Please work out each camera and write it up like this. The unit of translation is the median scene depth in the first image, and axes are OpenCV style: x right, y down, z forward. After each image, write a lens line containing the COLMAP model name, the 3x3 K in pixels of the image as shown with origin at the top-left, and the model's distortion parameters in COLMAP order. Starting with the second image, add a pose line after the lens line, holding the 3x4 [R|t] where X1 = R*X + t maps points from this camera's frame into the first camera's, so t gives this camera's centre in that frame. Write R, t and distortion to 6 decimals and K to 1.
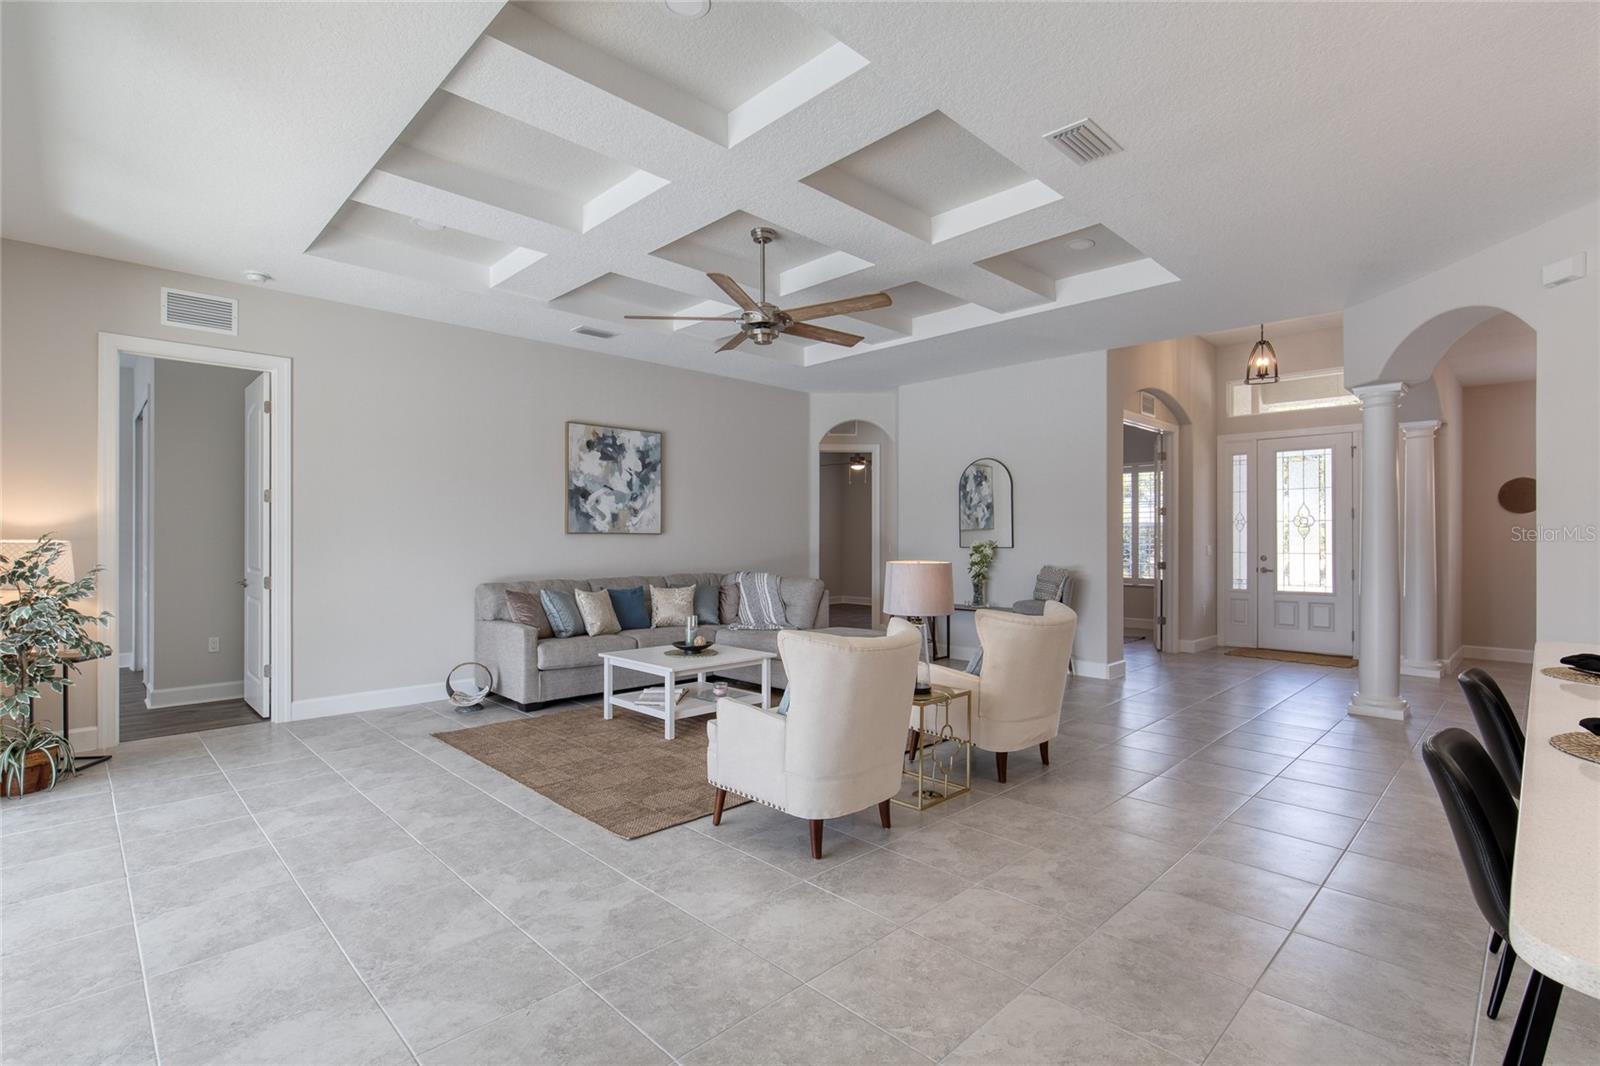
lens RADIAL K [[730.8, 0, 788.7], [0, 730.8, 534.3], [0, 0, 1]] dist [-0.011975, 0.006035]
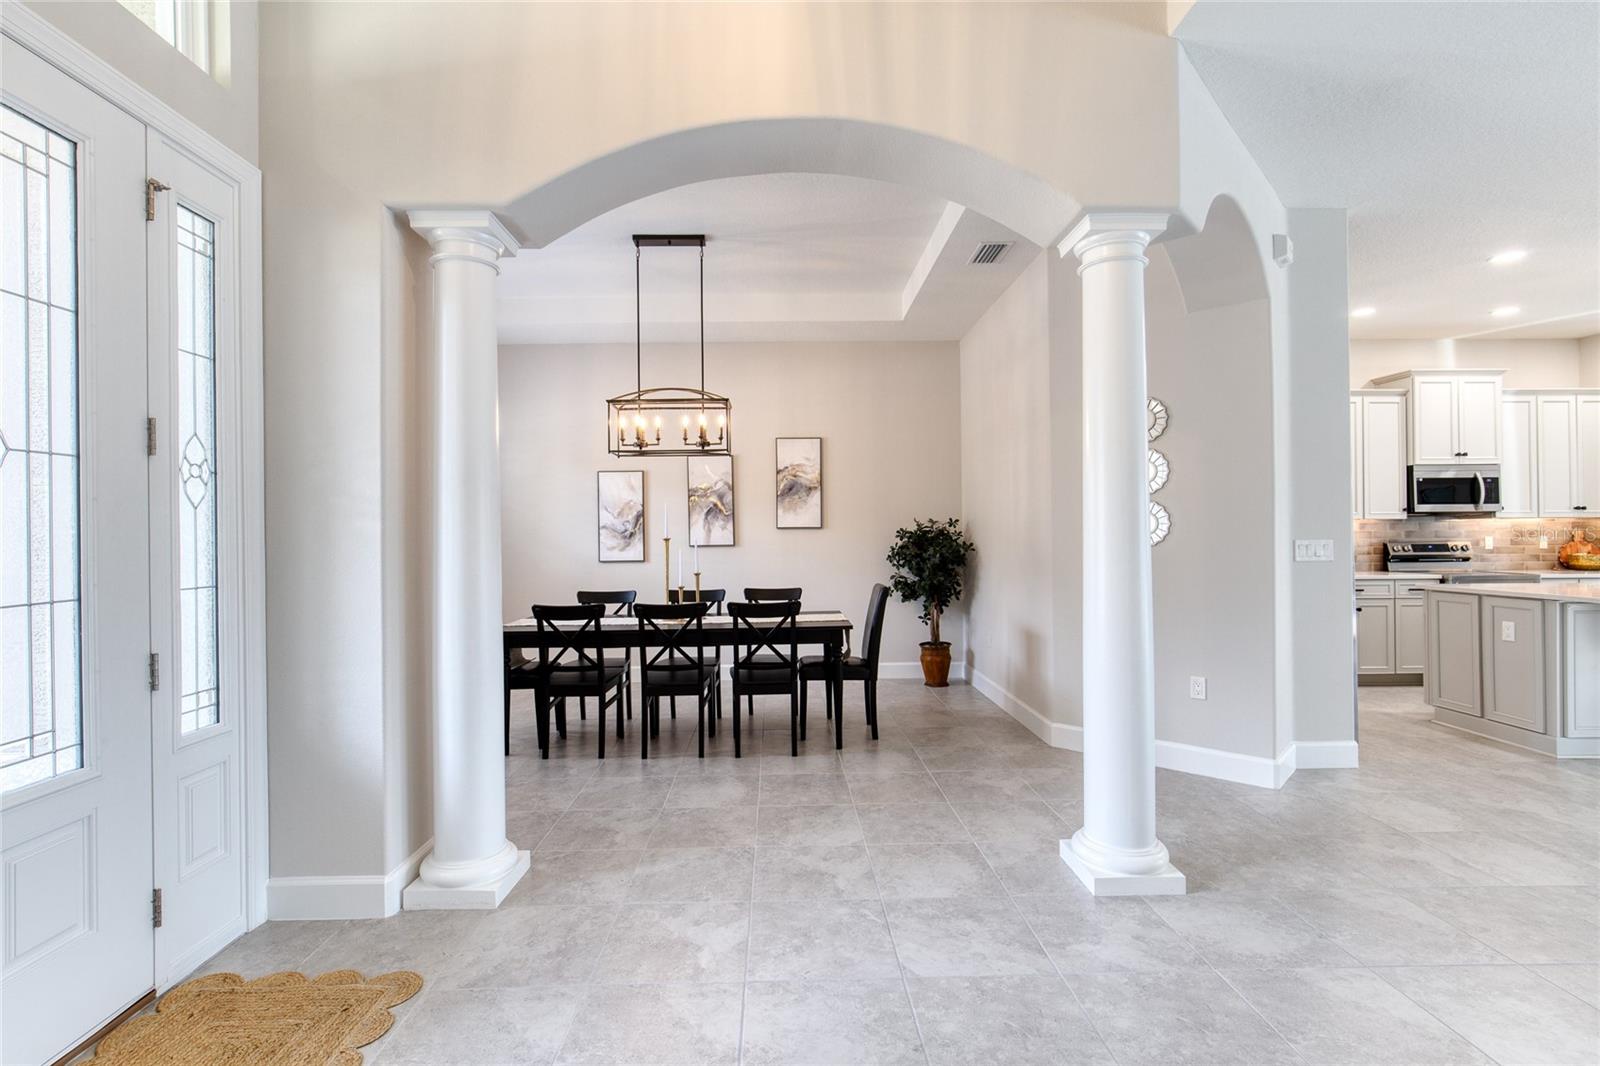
lens RADIAL K [[730.8, 0, 782.9], [0, 730.8, 530.1], [0, 0, 1]] dist [-0.011975, 0.006035]
pose [[-0.728202, 0.009077, 0.685302, 0.497120], [0.005784, 0.999958, -0.007099, 0.008343], [-0.685338, -0.001205, -0.728224, 1.182672]]
